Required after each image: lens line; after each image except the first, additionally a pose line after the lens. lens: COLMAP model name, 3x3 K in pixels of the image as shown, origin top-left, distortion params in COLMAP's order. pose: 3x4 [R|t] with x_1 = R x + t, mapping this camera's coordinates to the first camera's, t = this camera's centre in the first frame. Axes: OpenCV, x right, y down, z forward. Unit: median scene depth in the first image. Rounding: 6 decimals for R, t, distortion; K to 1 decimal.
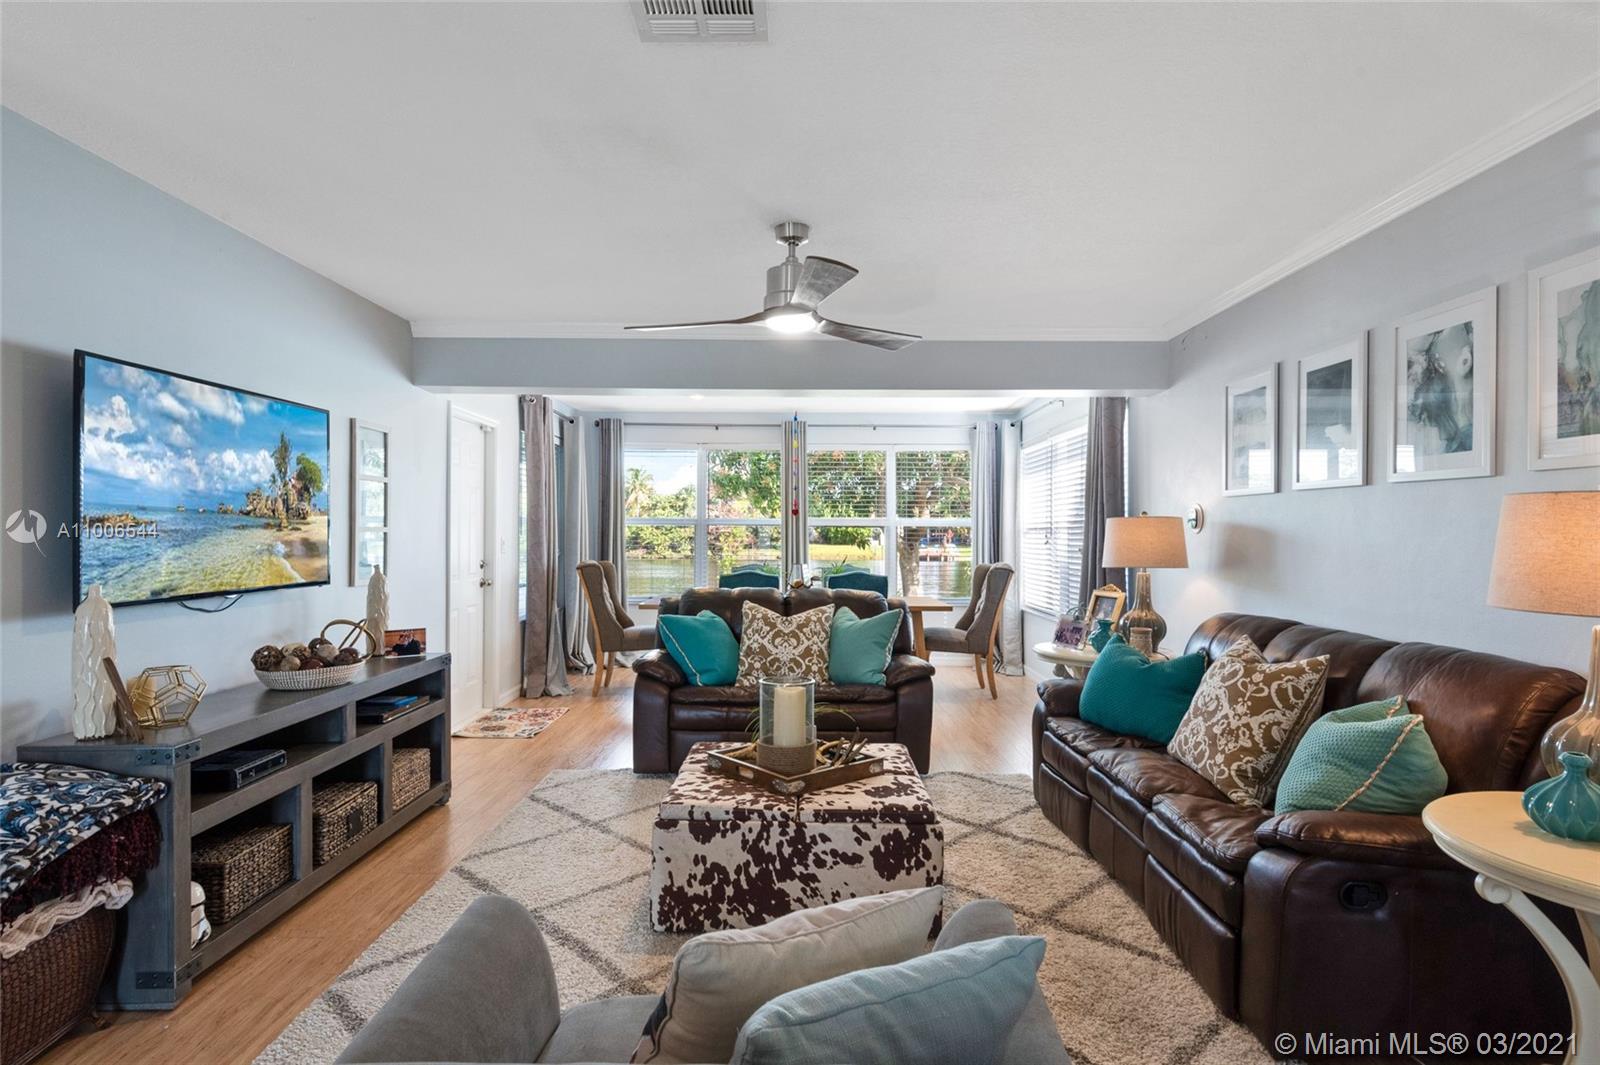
lens RADIAL K [[878.7, 0, 797.6], [0, 878.7, 530.8], [0, 0, 1]] dist [0.047786, -0.038431]
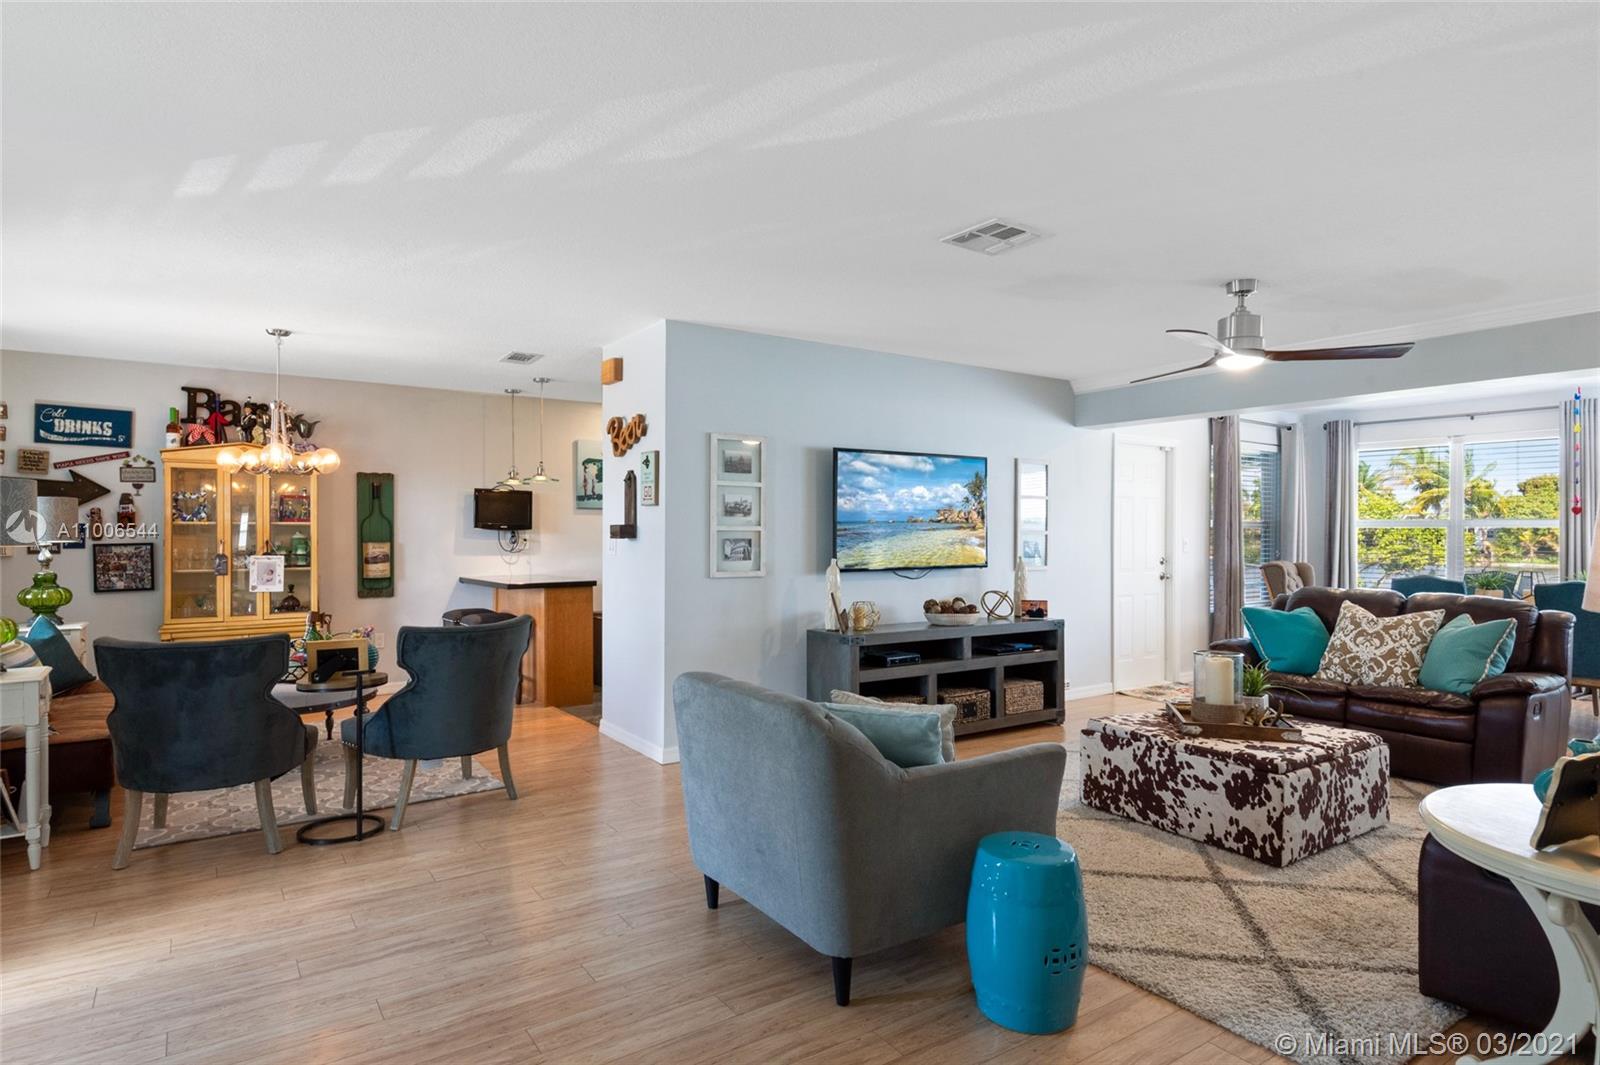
lens RADIAL K [[878.7, 0, 797.6], [0, 878.7, 530.8], [0, 0, 1]] dist [0.047786, -0.038431]
pose [[0.580200, -0.000865, -0.814474, 0.764741], [-0.001506, 0.999997, -0.002135, 0.001153], [0.814473, 0.002466, 0.580196, -0.244526]]
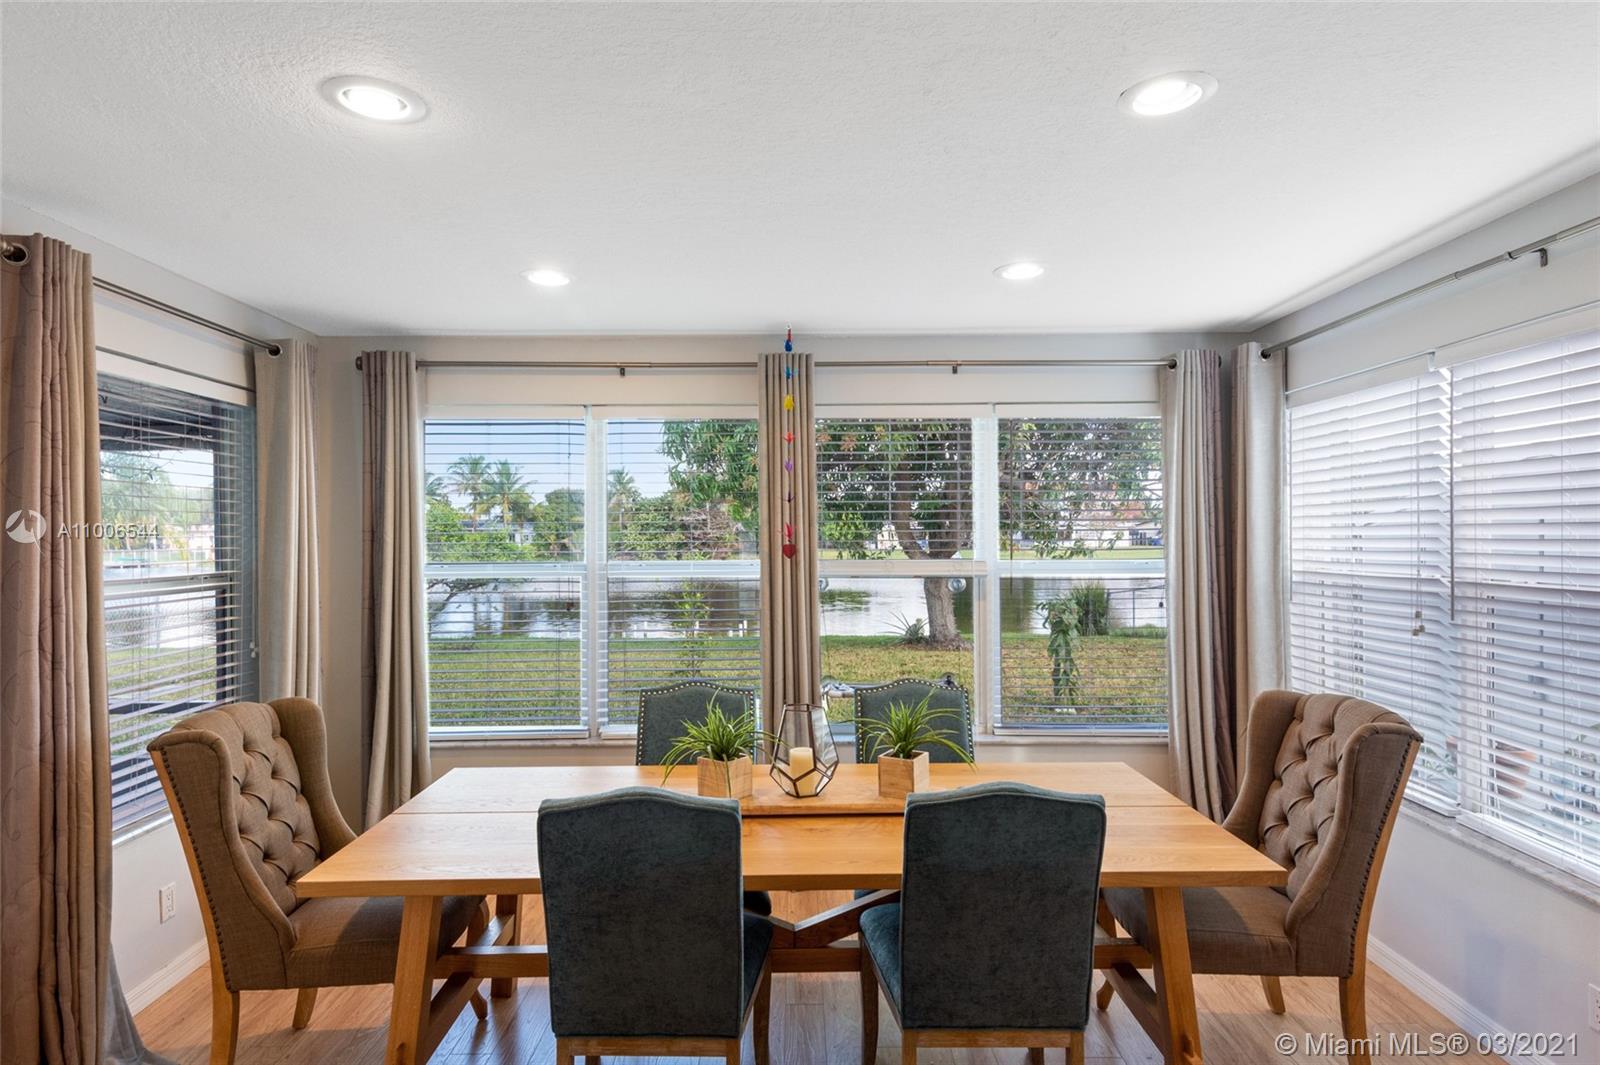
lens RADIAL K [[878.7, 0, 797.6], [0, 878.7, 530.8], [0, 0, 1]] dist [0.047786, -0.038431]
pose [[0.999912, -0.009115, 0.009631, -0.007889], [0.009133, 0.999957, -0.001877, -0.091772], [-0.009614, 0.001965, 0.999952, 1.624593]]
